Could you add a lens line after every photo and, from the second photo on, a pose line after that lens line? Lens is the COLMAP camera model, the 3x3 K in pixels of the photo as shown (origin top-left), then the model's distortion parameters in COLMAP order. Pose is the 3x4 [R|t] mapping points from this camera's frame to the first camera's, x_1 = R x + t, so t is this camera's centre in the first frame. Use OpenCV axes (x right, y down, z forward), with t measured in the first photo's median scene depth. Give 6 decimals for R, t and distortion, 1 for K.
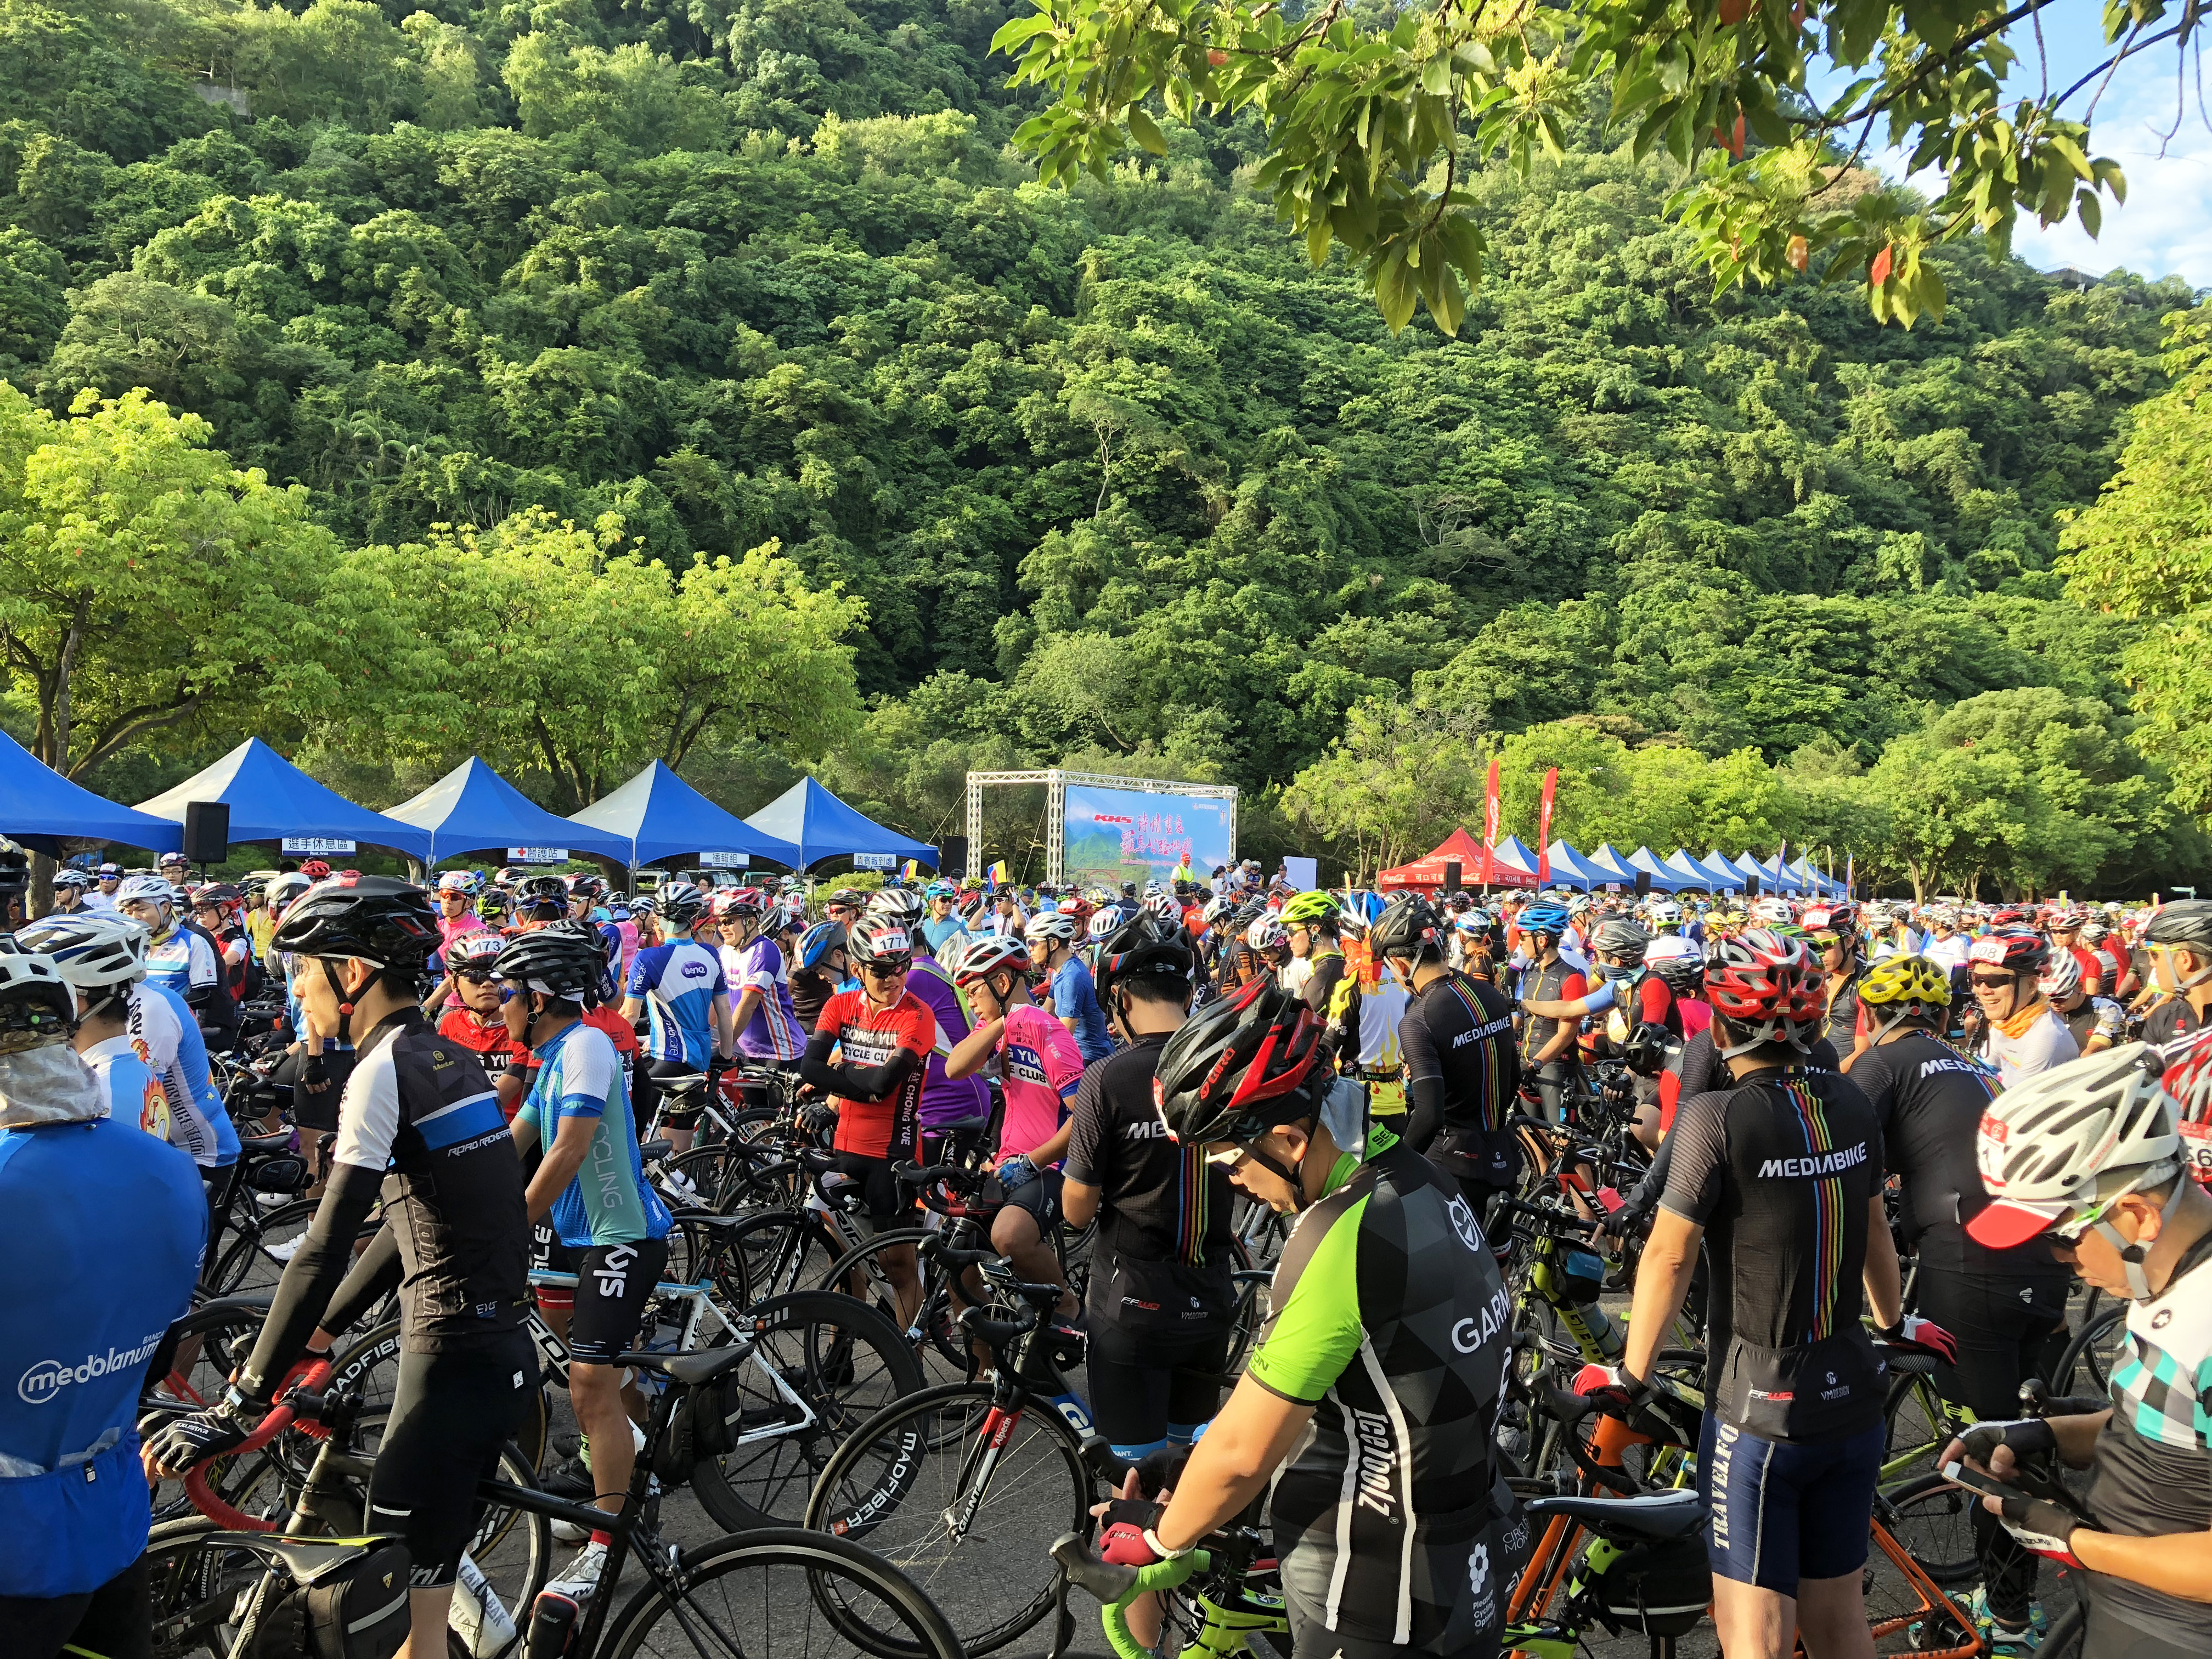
lens RADIAL K [[1847.8, 0, 1106.0], [0, 1847.8, 829.5], [0, 0, 1]] dist [-0.008929, 0.053221]
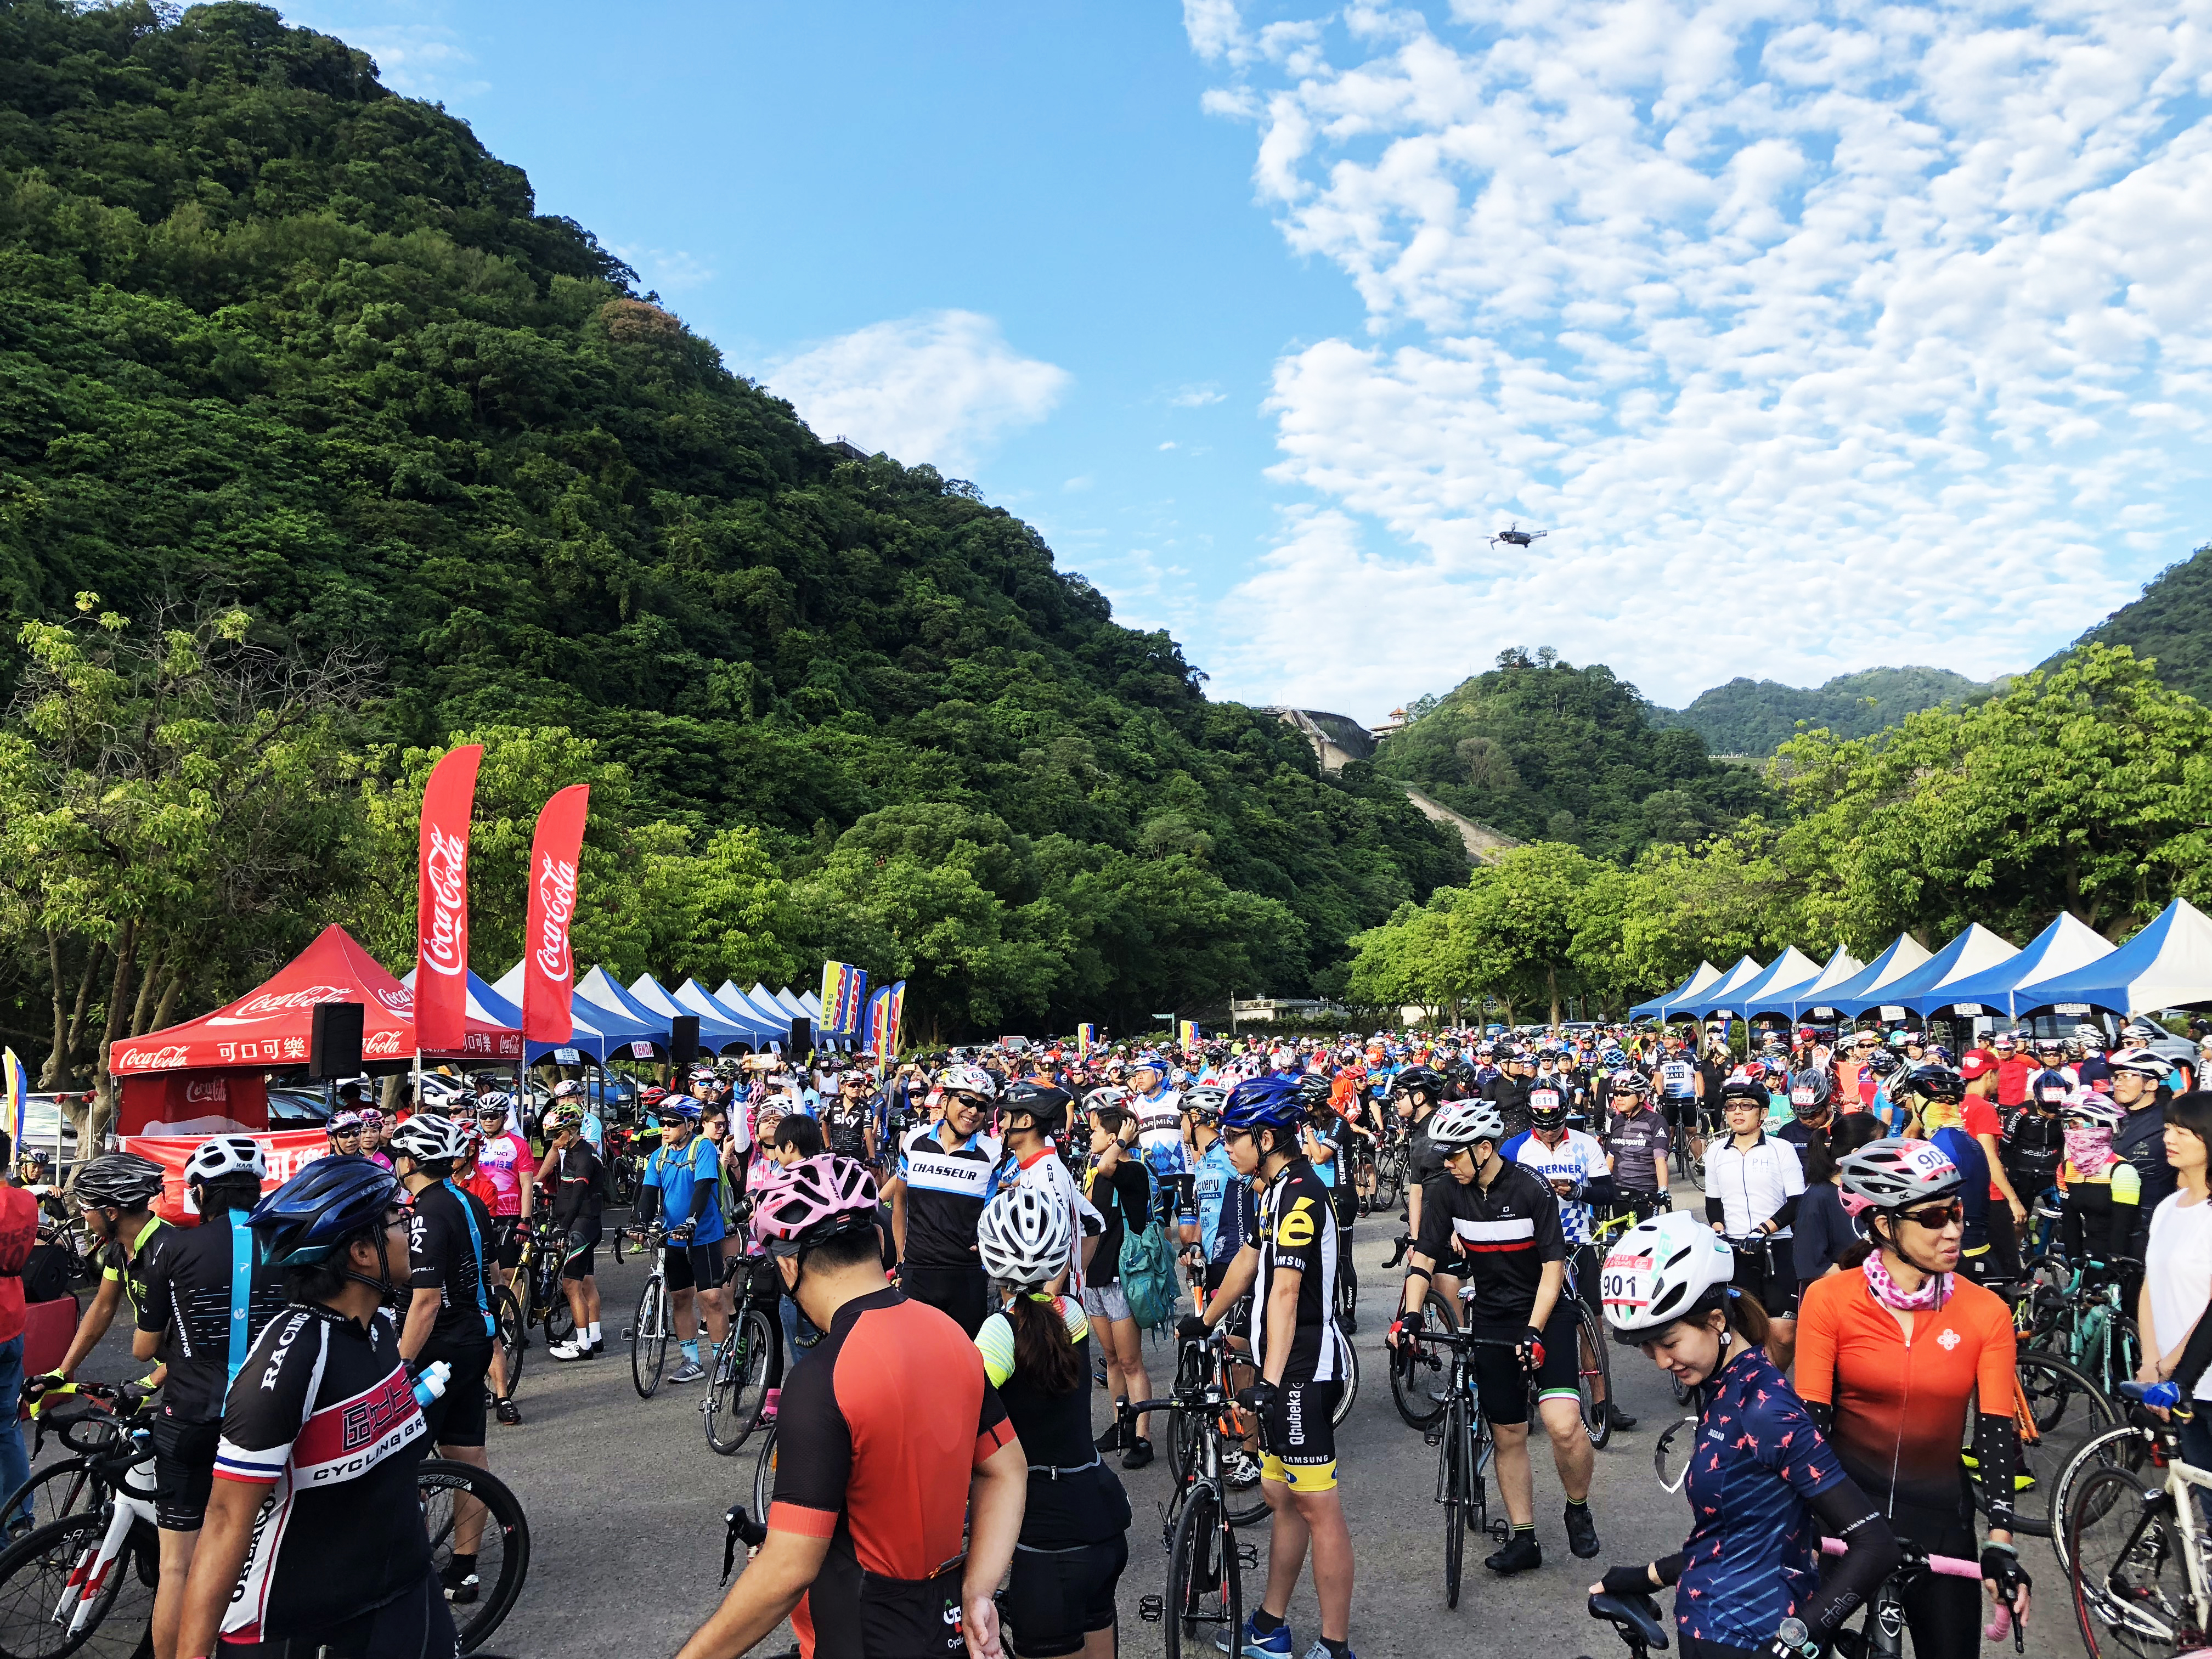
lens RADIAL K [[1773.3, 0, 1106.0], [0, 1773.3, 829.5], [0, 0, 1]] dist [-0.011327, 0.014981]
pose [[0.788591, 0.020178, 0.614587, 0.024655], [0.036548, 0.996157, -0.079602, 0.004737], [-0.613831, 0.085235, 0.784823, 0.170474]]
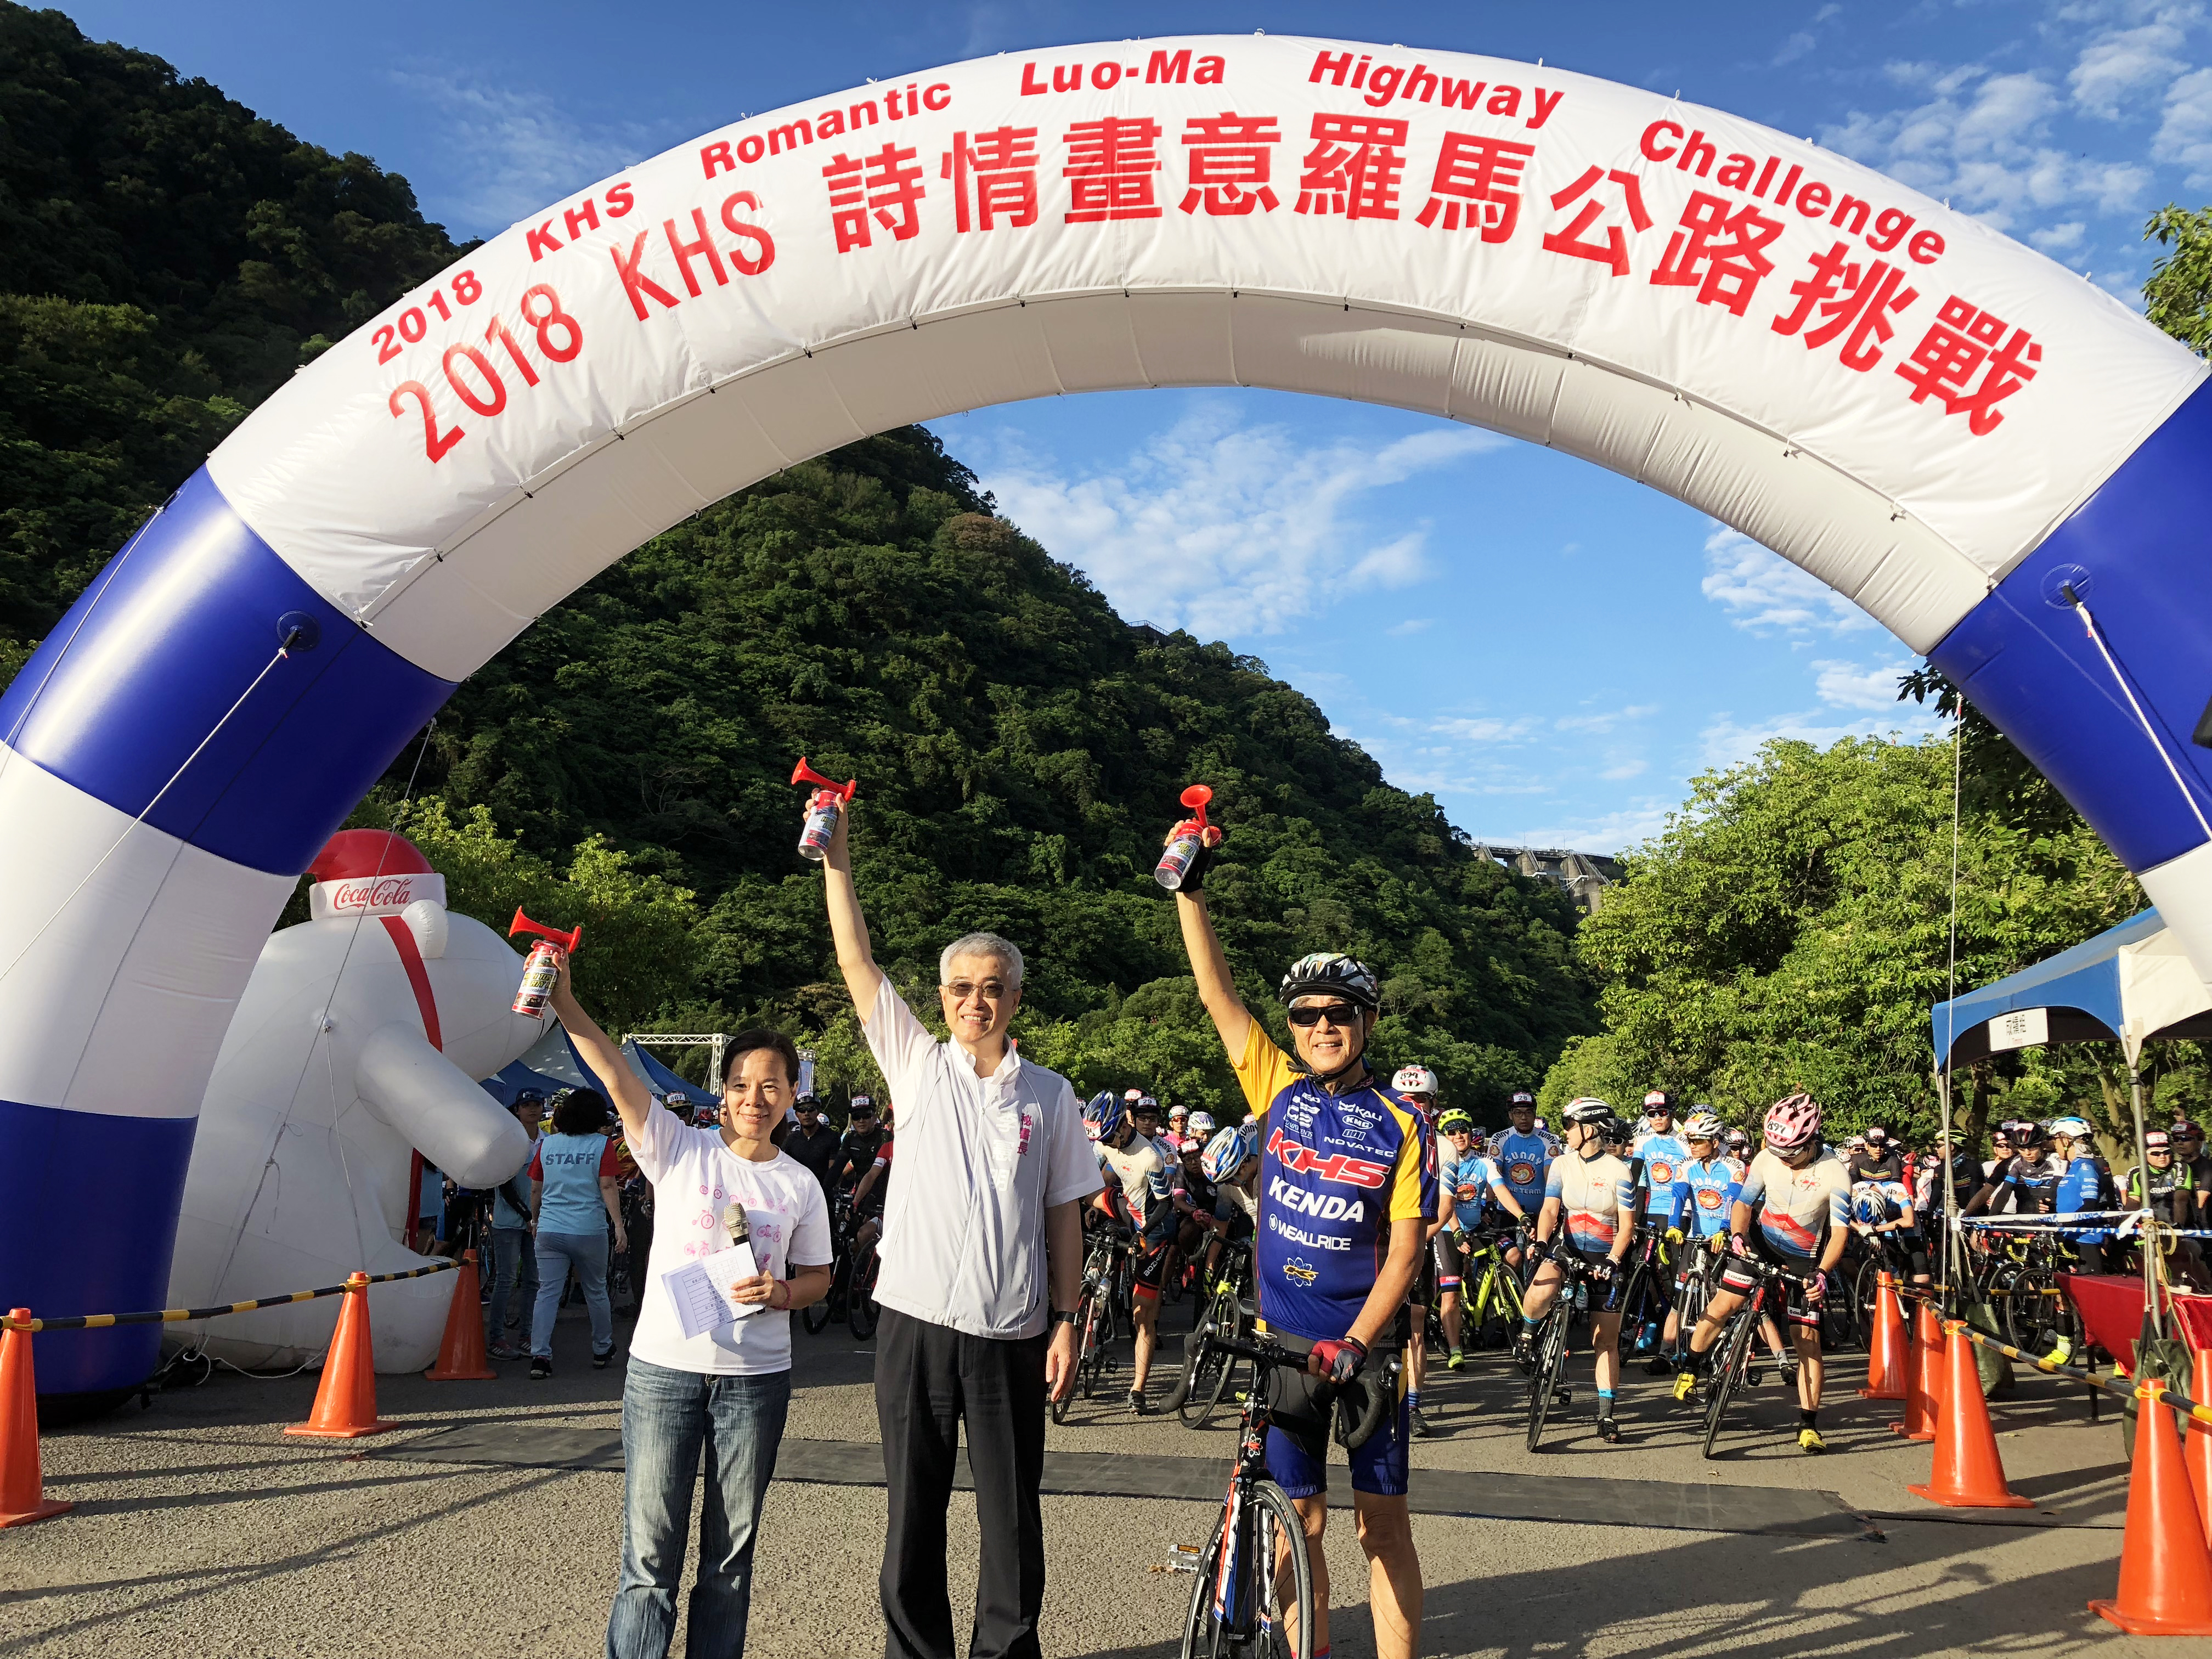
lens RADIAL K [[1855.1, 0, 1106.0], [0, 1855.1, 829.5], [0, 0, 1]] dist [0.199790, -0.462771]
pose [[0.877660, 0.078827, 0.472757, -0.091163], [-0.013697, 0.990104, -0.139662, 0.000370], [-0.479088, 0.116101, 0.870055, -0.041470]]
